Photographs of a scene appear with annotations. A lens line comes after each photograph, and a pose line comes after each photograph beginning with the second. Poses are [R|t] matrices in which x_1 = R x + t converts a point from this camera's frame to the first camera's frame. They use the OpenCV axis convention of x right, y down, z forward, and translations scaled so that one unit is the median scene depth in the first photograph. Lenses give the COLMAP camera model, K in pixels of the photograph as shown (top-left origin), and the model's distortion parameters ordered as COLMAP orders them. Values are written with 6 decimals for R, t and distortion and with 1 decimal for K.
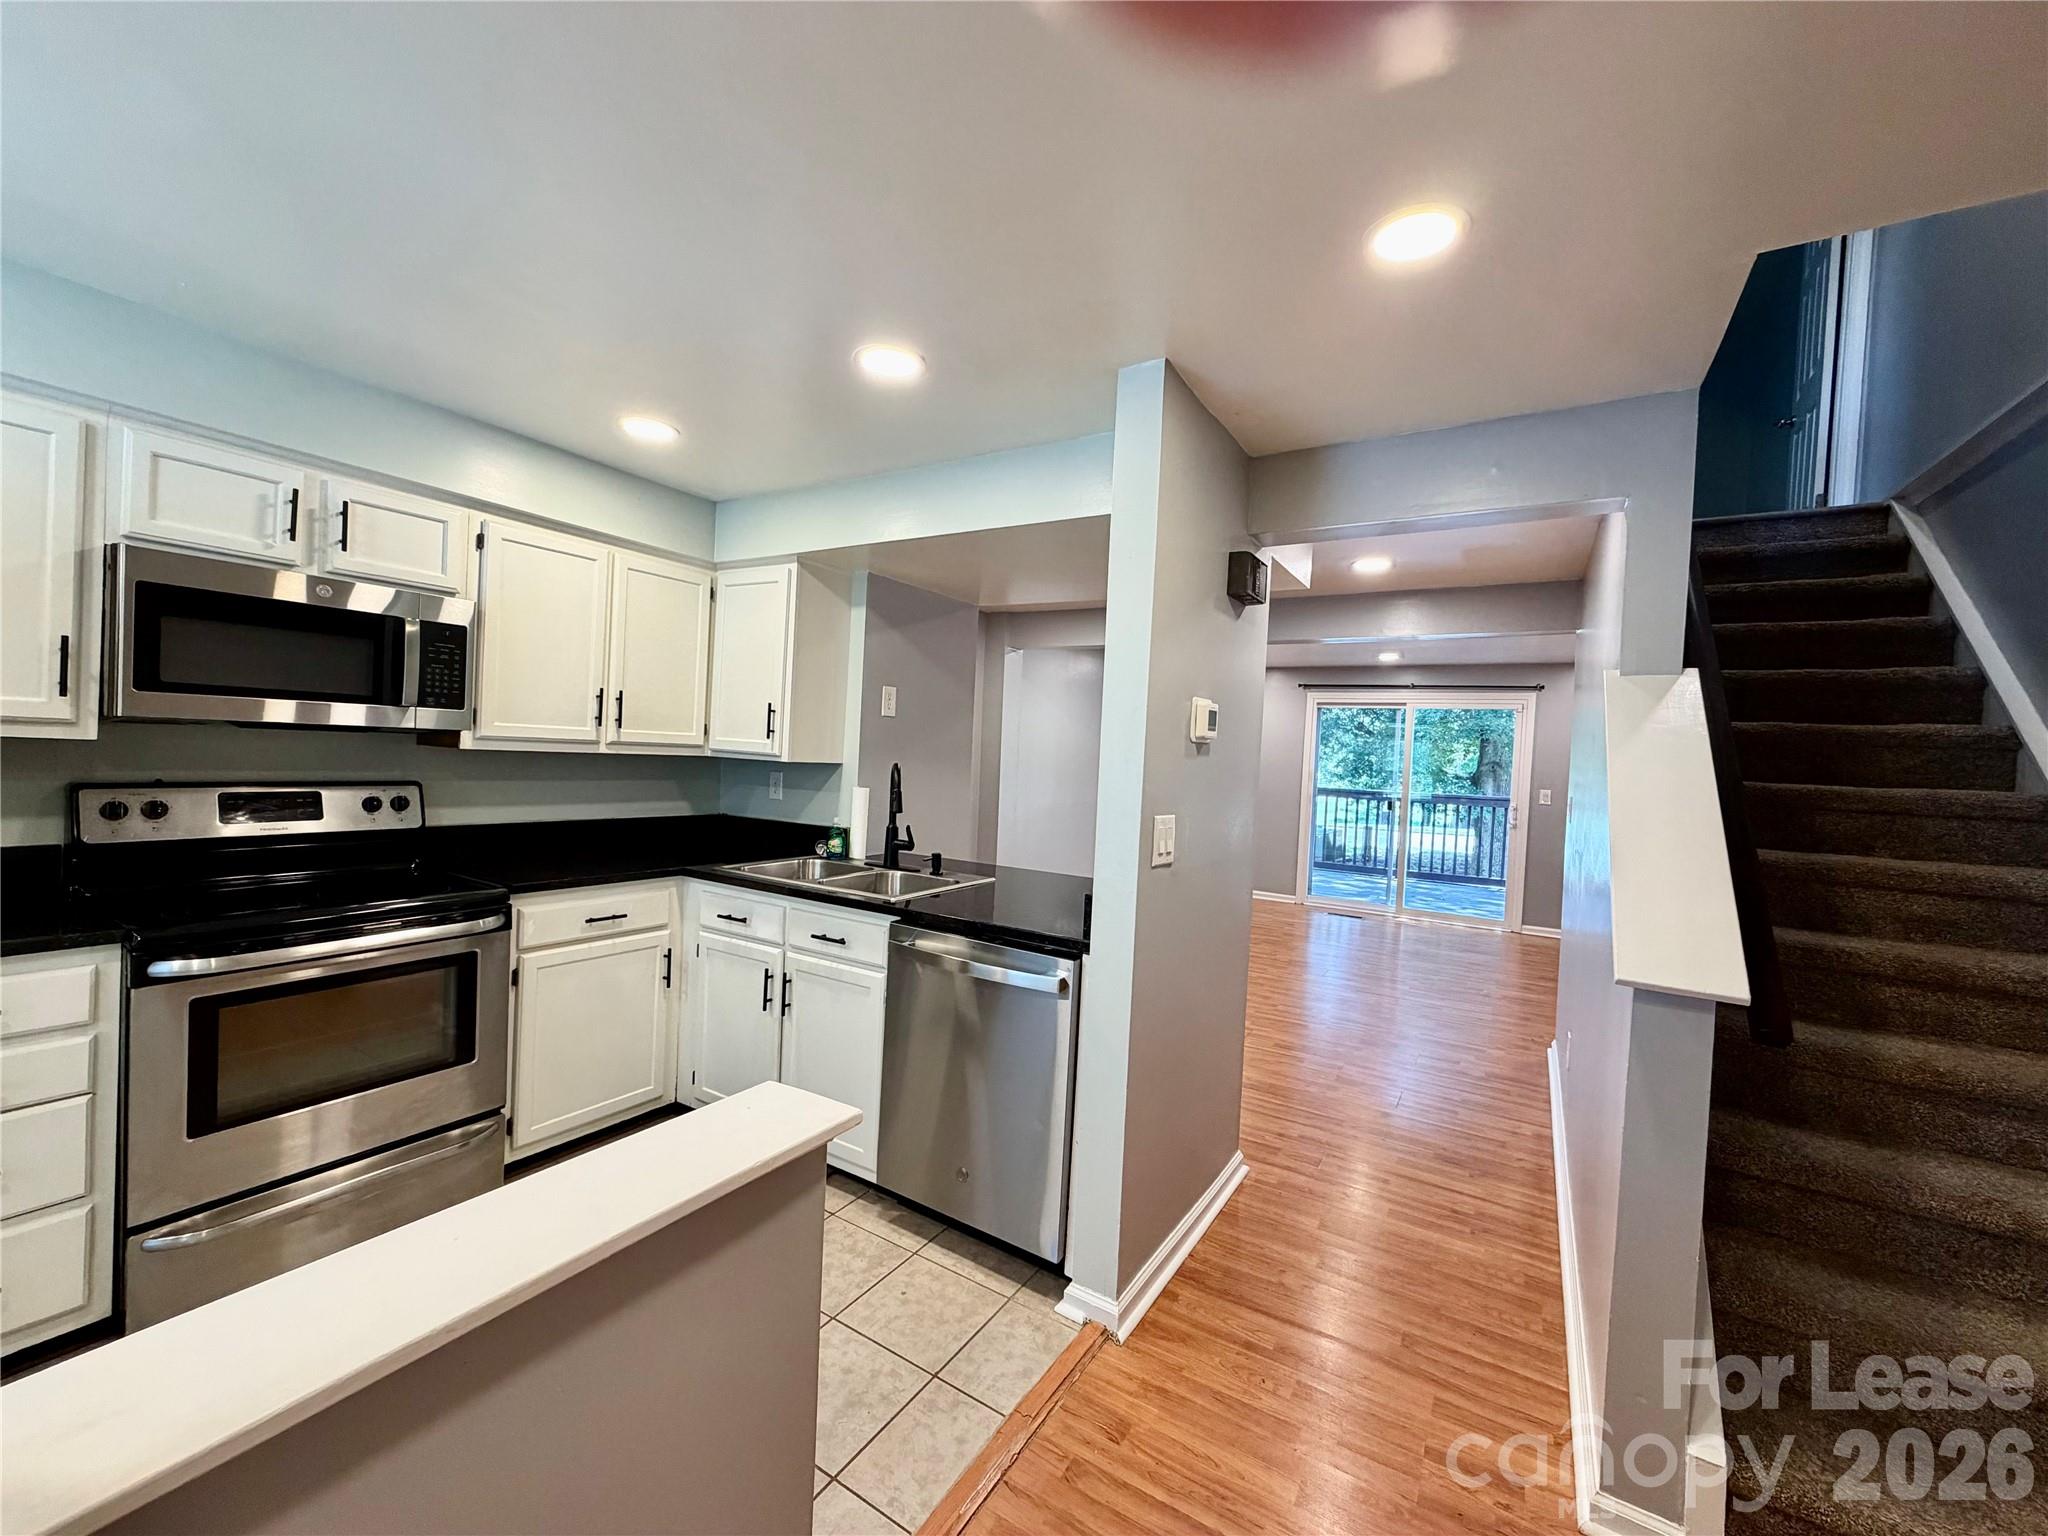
lens RADIAL K [[814.9, 0, 1016.8], [0, 814.9, 769.8], [0, 0, 1]] dist [-0.000306, 0.000257]
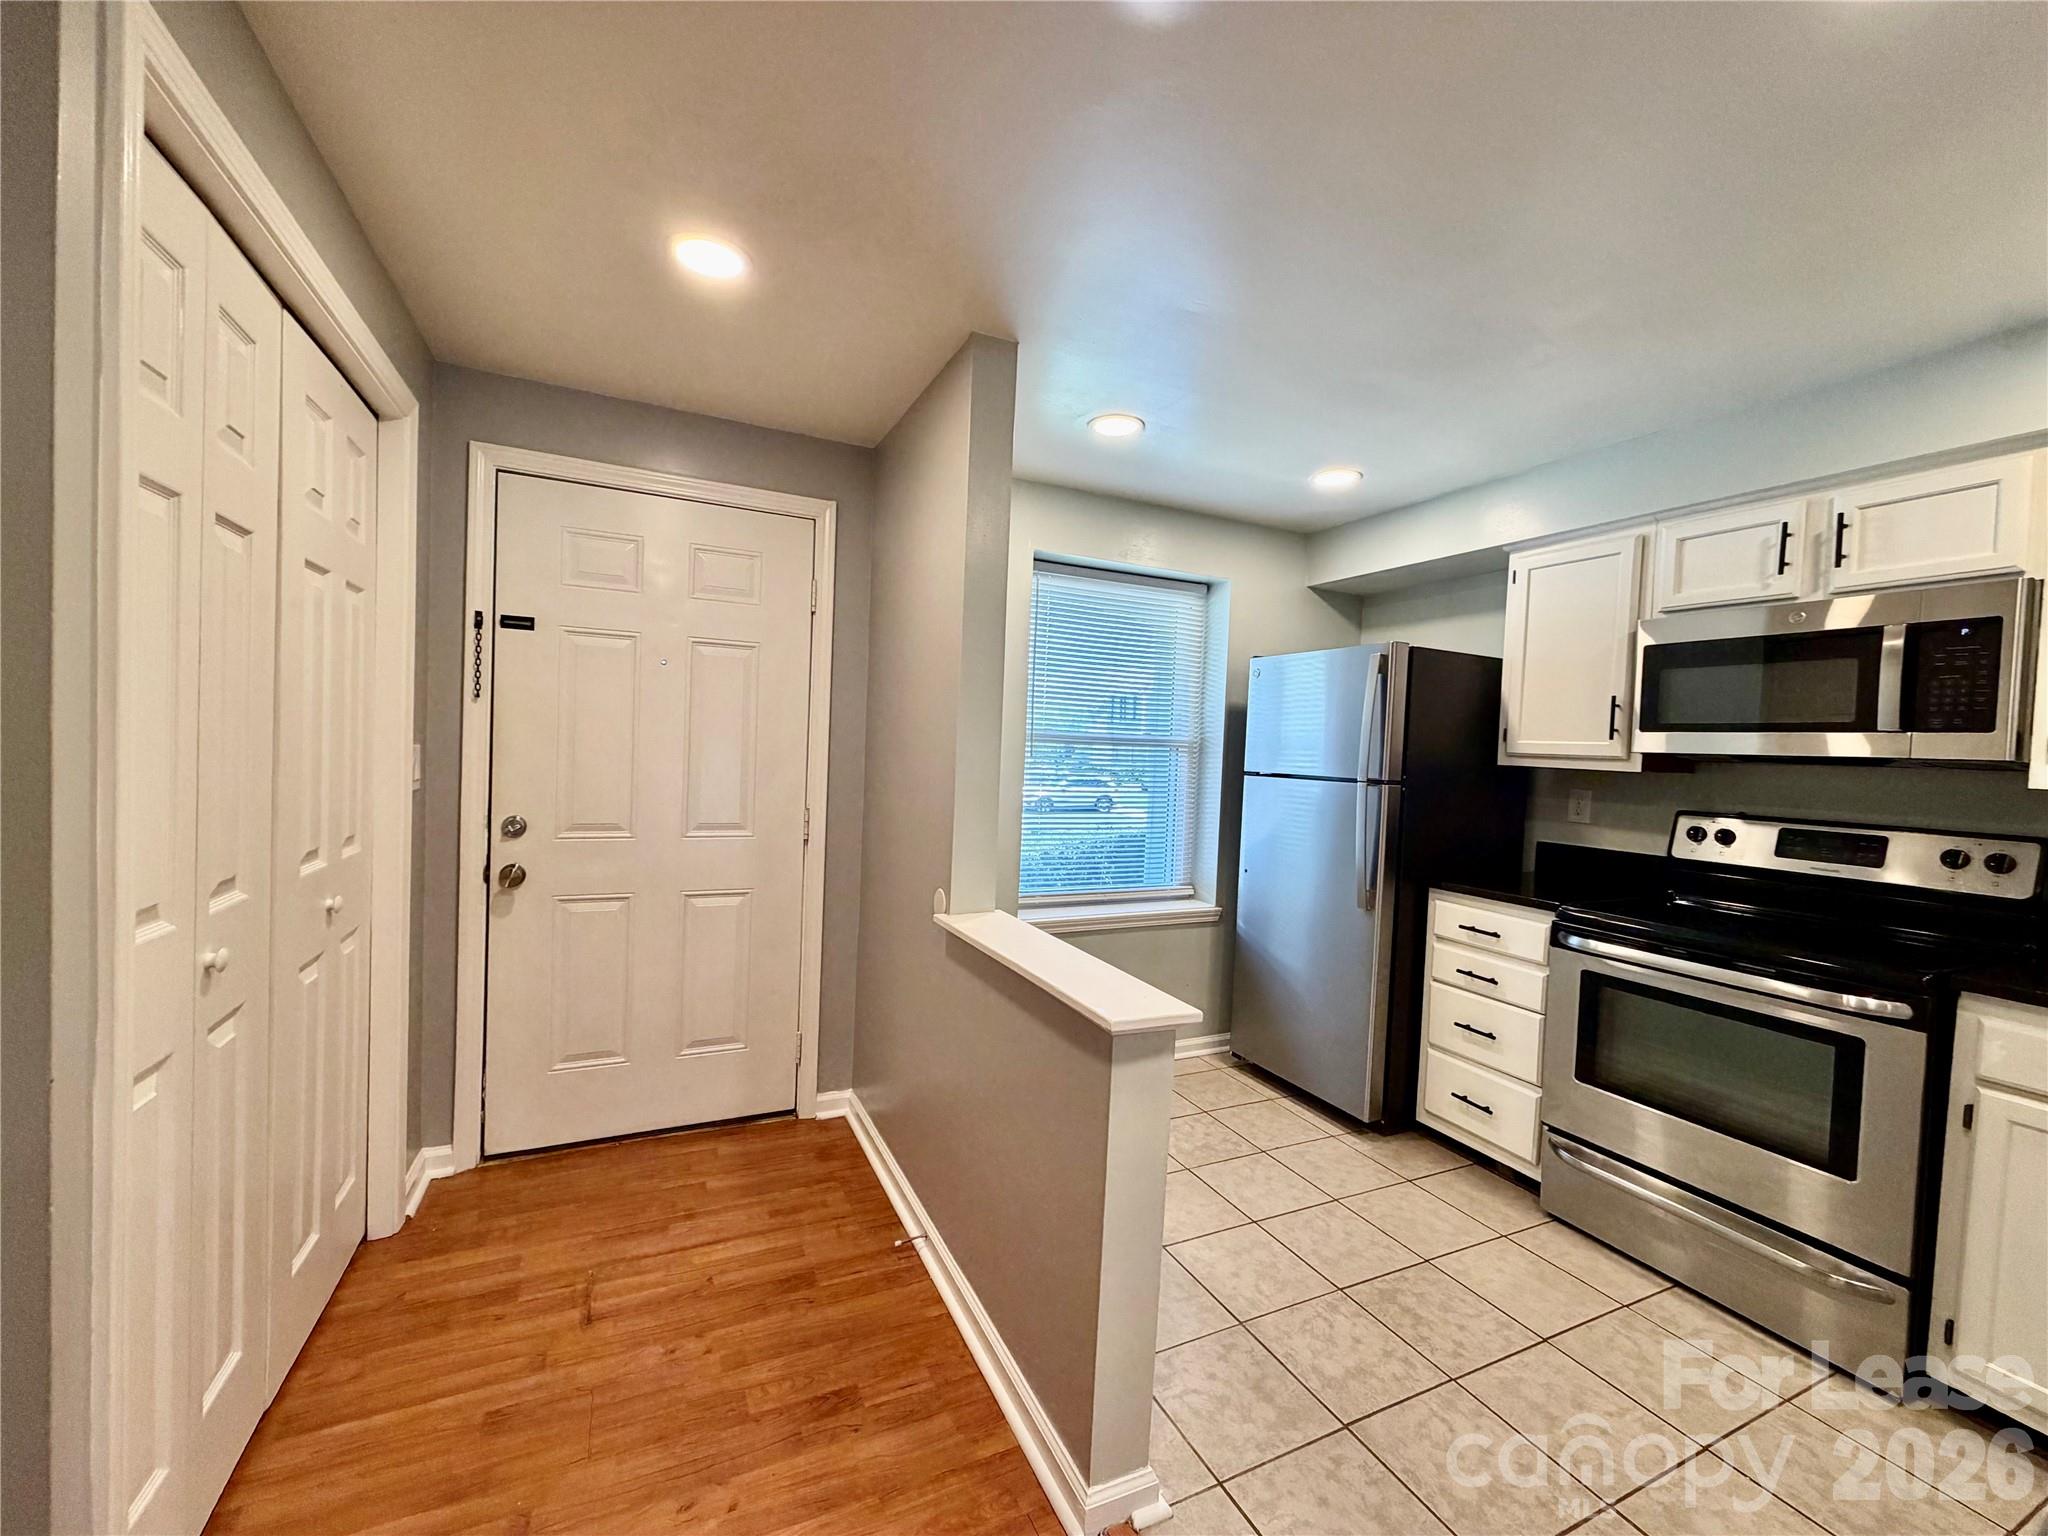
lens RADIAL K [[814.9, 0, 1016.8], [0, 814.9, 769.8], [0, 0, 1]] dist [-0.000306, 0.000257]
pose [[-0.541621, -0.042192, -0.839563, 0.337495], [-0.082080, 0.996622, 0.002866, 0.024676], [0.836606, 0.070464, -0.543255, 0.575384]]
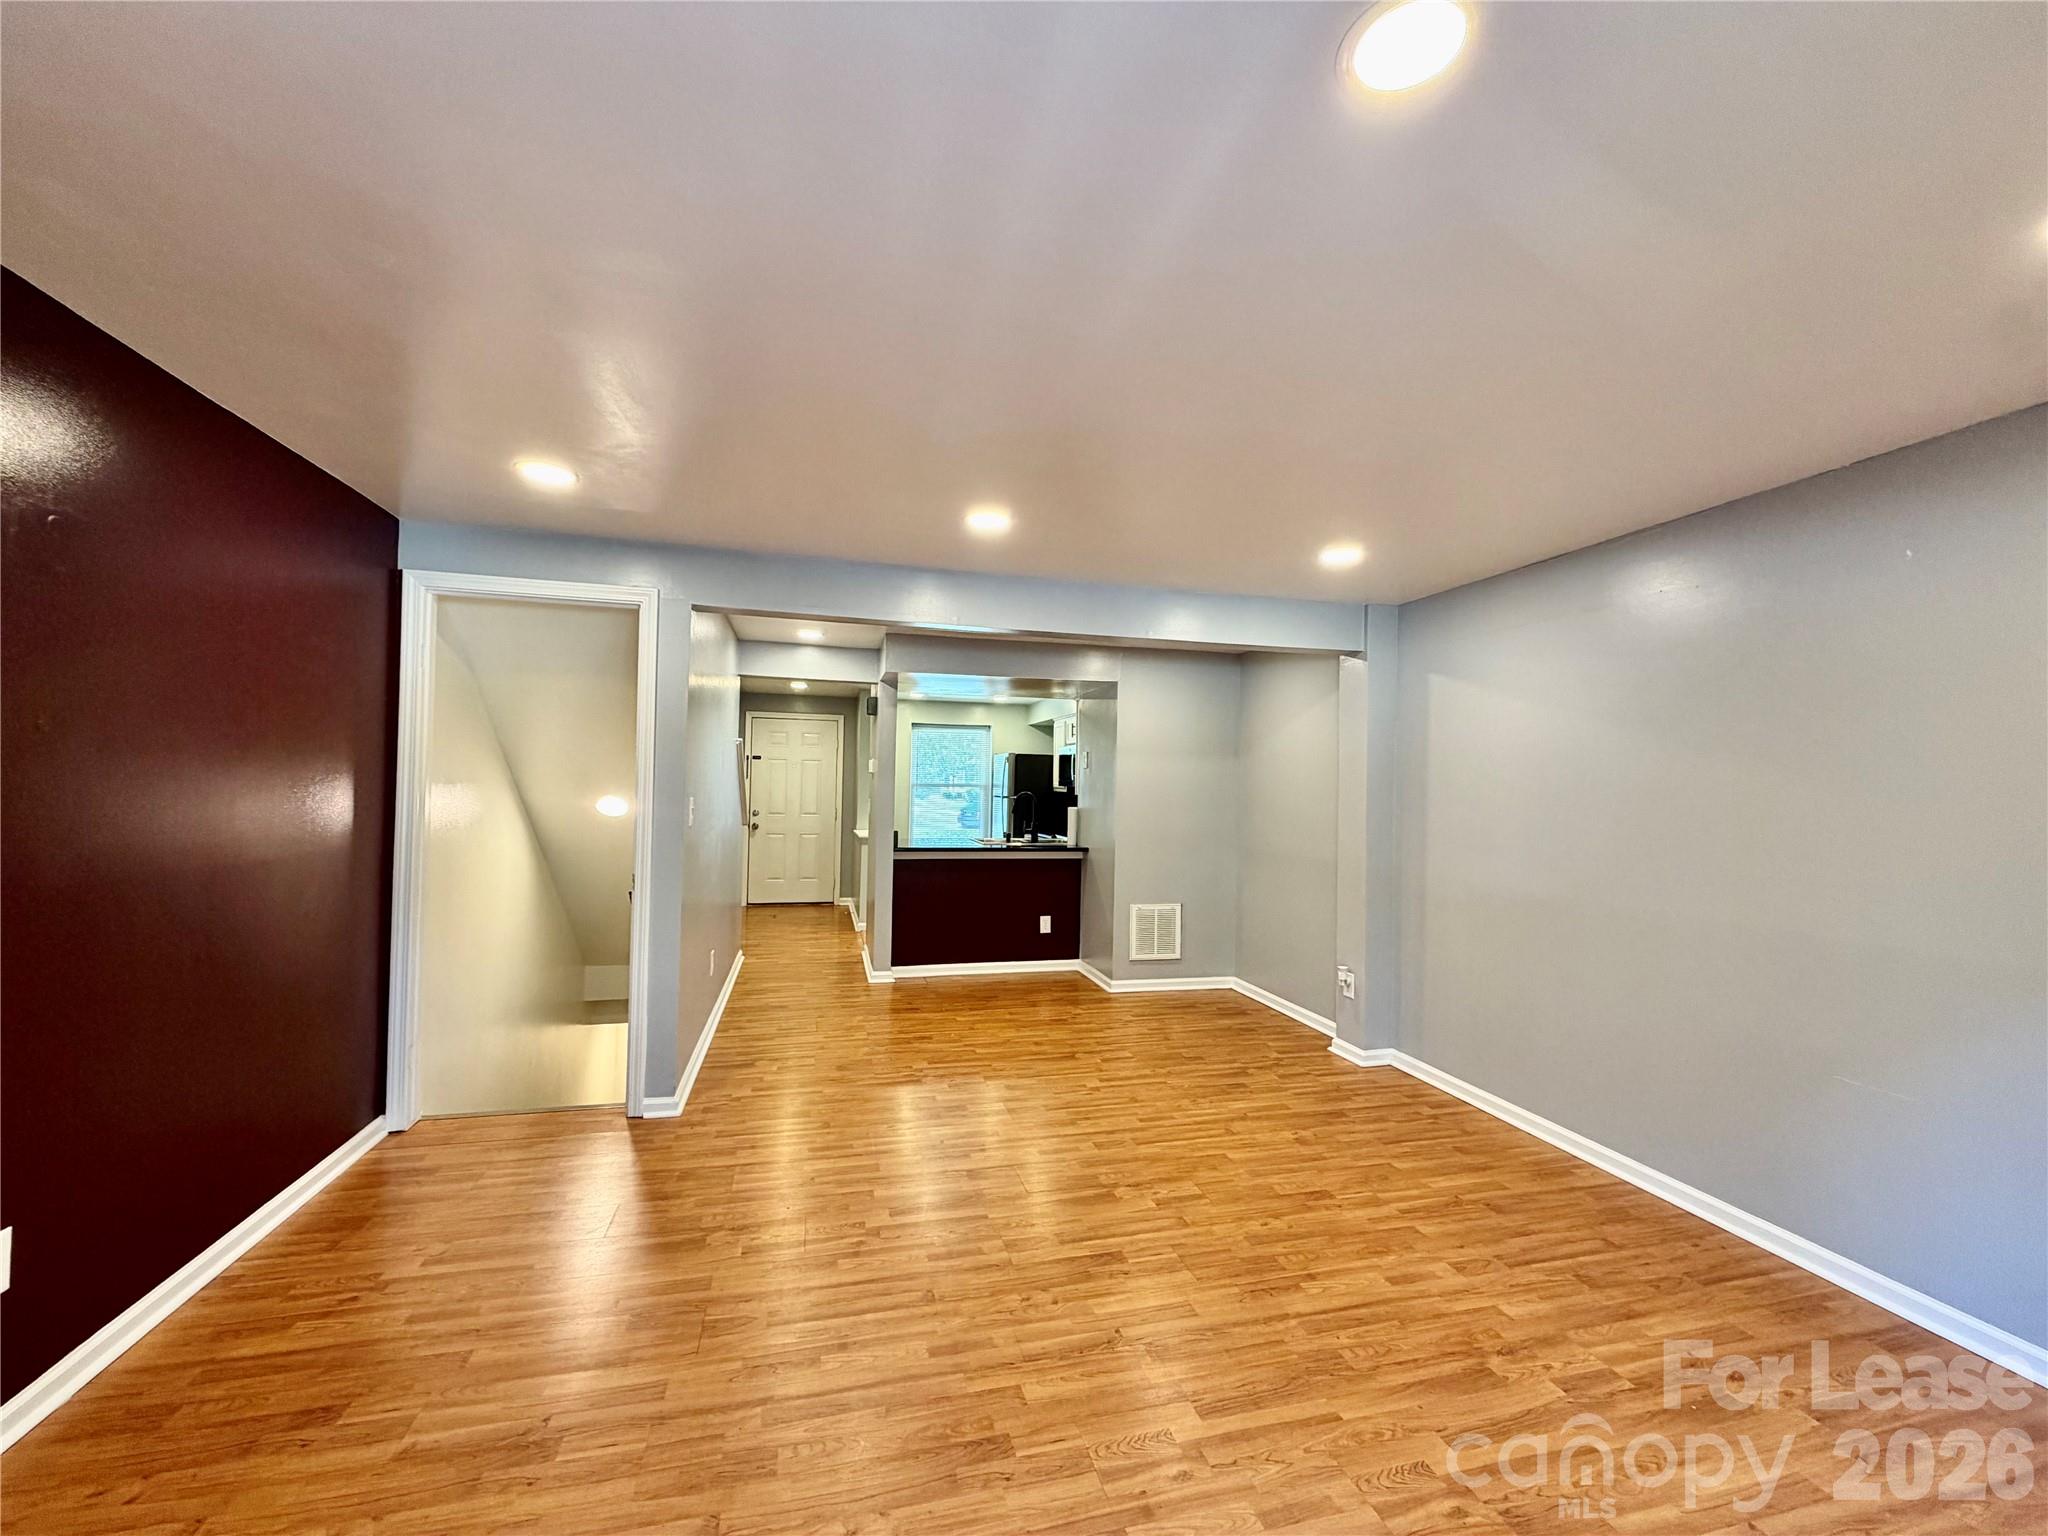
lens RADIAL K [[814.9, 0, 1016.8], [0, 814.9, 769.8], [0, 0, 1]] dist [-0.000306, 0.000257]
pose [[-0.692184, -0.071393, -0.718182, 1.447510], [-0.065500, 0.997203, -0.036001, 0.011891], [0.718743, 0.022122, -0.694924, 2.530571]]
